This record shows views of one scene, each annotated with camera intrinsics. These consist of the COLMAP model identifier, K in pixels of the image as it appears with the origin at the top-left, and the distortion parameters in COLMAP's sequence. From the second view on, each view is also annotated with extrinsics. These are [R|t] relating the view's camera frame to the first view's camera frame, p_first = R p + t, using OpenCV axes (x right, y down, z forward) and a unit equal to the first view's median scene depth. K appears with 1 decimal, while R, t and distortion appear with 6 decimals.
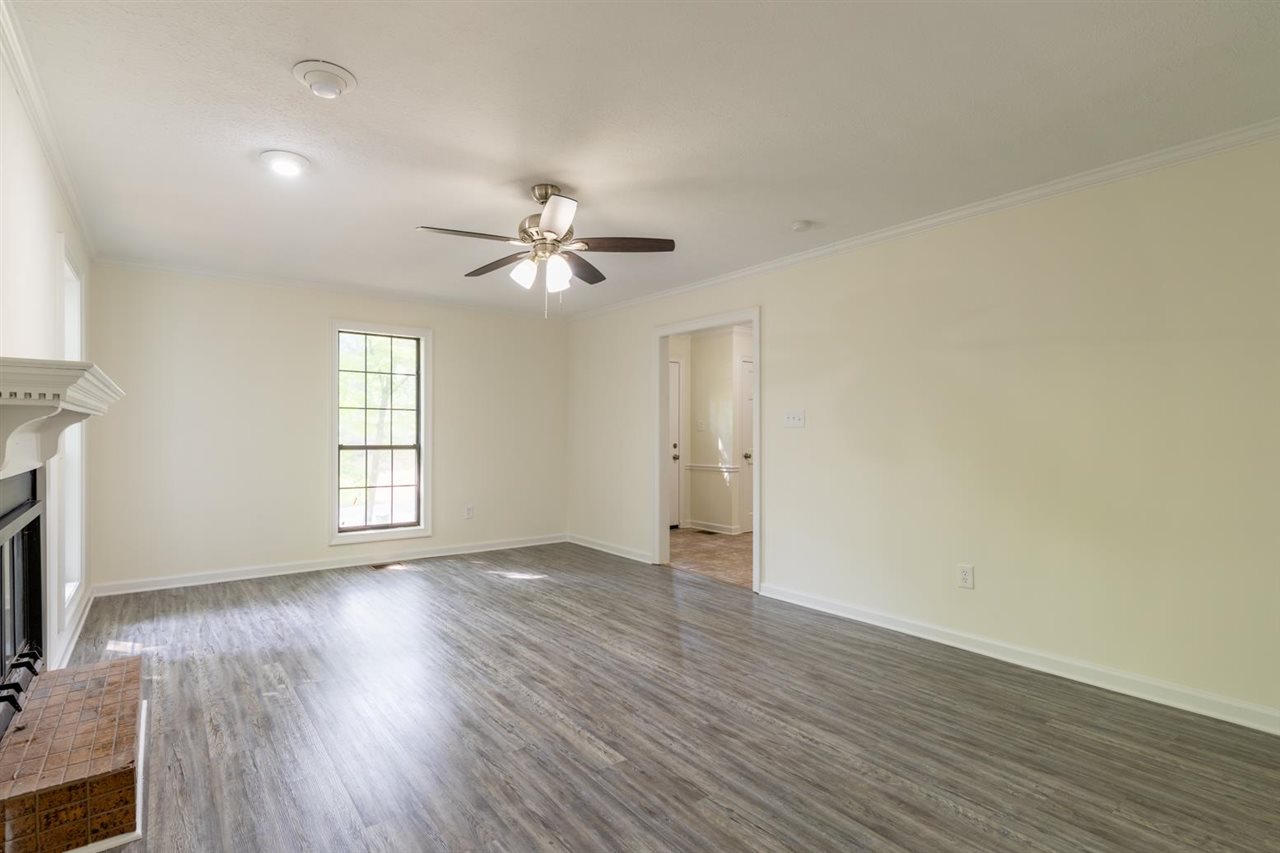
lens RADIAL K [[591.7, 0, 594.2], [0, 591.7, 441.3], [0, 0, 1]] dist [0.003063, 0.002323]
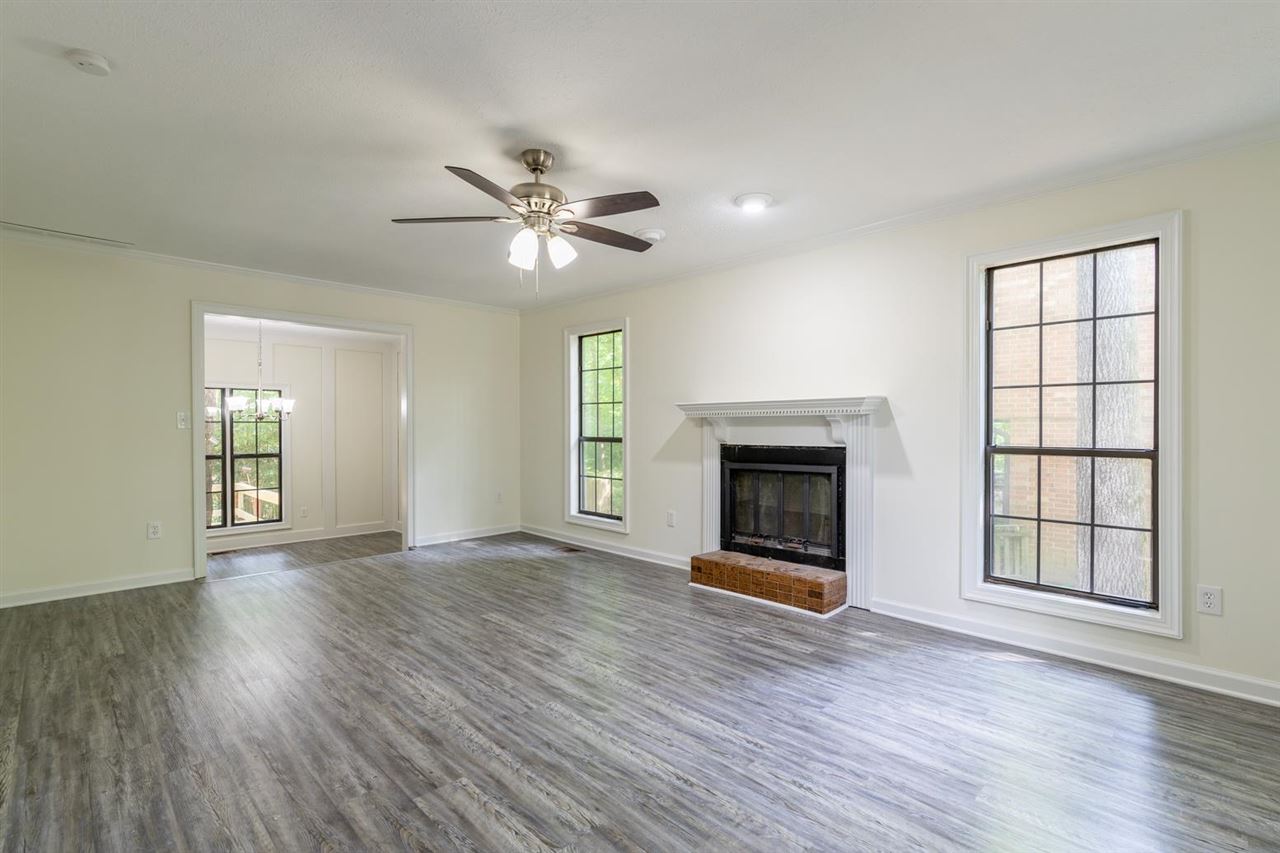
lens RADIAL K [[591.7, 0, 655.2], [0, 591.7, 431.2], [0, 0, 1]] dist [0.003063, 0.002323]
pose [[-0.984892, -0.002718, -0.173148, -0.103899], [-0.006080, 0.999803, 0.018889, -0.021176], [0.173063, 0.019657, -0.984715, 1.973467]]
